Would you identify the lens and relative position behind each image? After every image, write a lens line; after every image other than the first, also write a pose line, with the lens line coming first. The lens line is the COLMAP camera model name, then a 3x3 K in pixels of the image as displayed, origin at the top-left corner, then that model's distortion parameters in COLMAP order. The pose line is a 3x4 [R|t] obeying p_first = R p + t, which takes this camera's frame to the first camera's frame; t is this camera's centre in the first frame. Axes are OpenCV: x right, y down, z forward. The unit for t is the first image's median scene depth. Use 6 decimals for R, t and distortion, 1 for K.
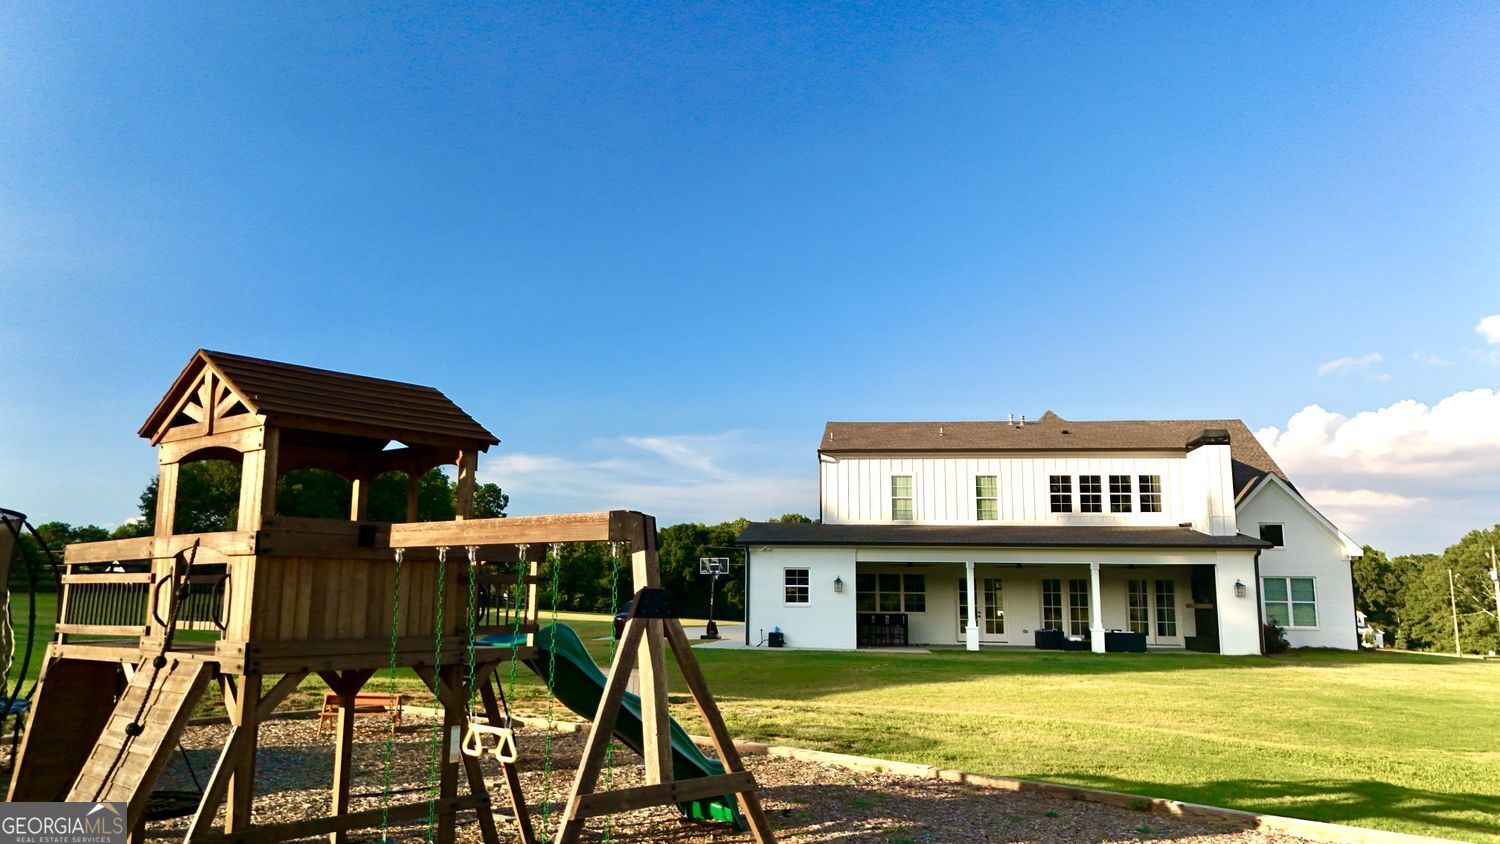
lens RADIAL K [[1106.8, 0, 750.0], [0, 1106.8, 422.0], [0, 0, 1]] dist [0.059066, -0.045517]
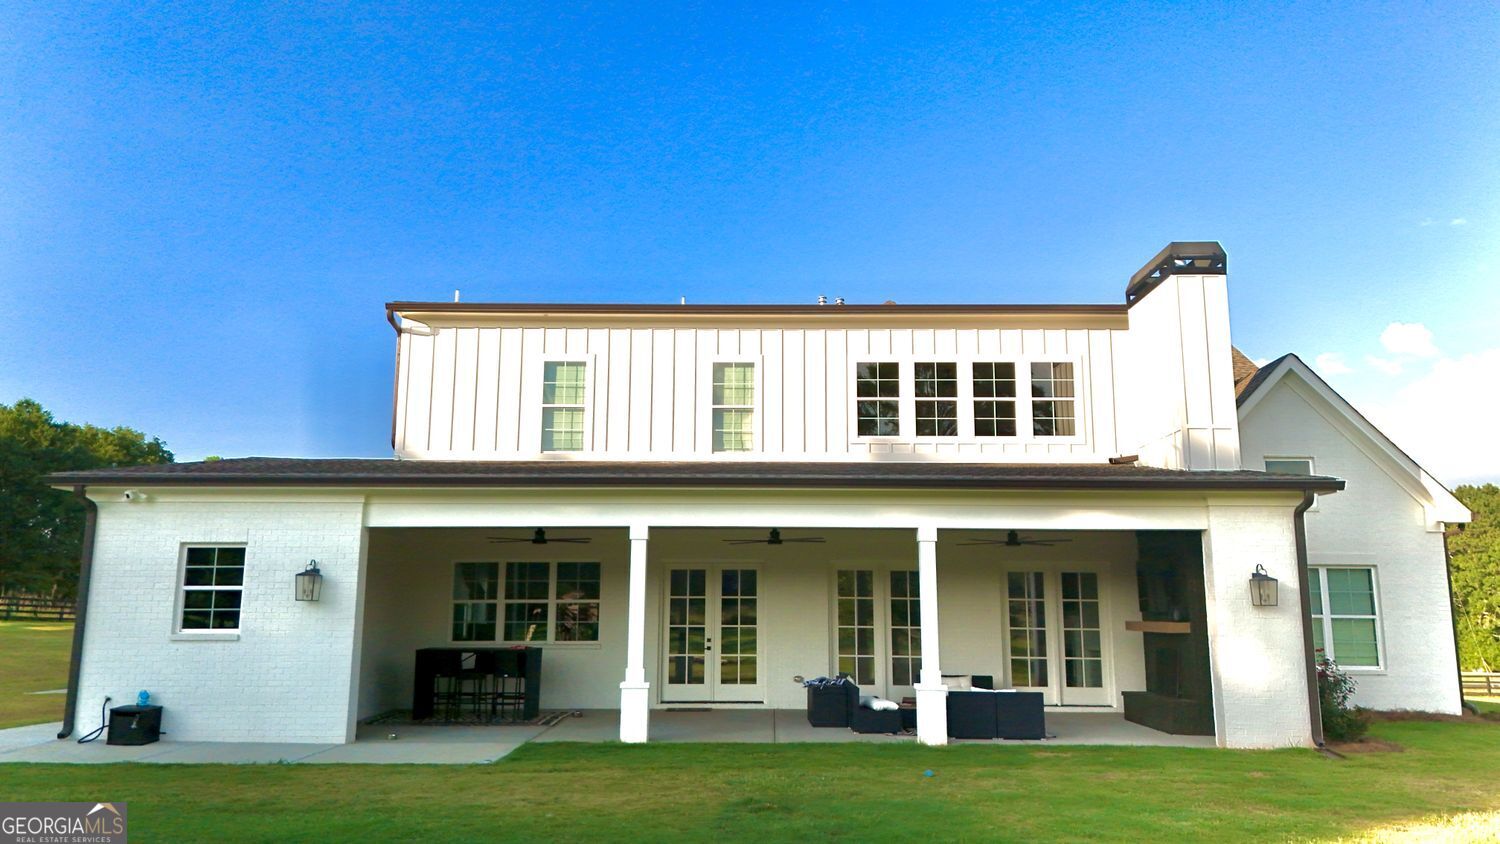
lens RADIAL K [[1106.8, 0, 750.0], [0, 1106.8, 422.0], [0, 0, 1]] dist [0.059066, -0.045517]
pose [[0.995993, 0.011069, 0.088747, 0.186388], [-0.010614, 0.999928, -0.005607, 0.081547], [-0.088802, 0.004642, 0.996038, 0.534424]]
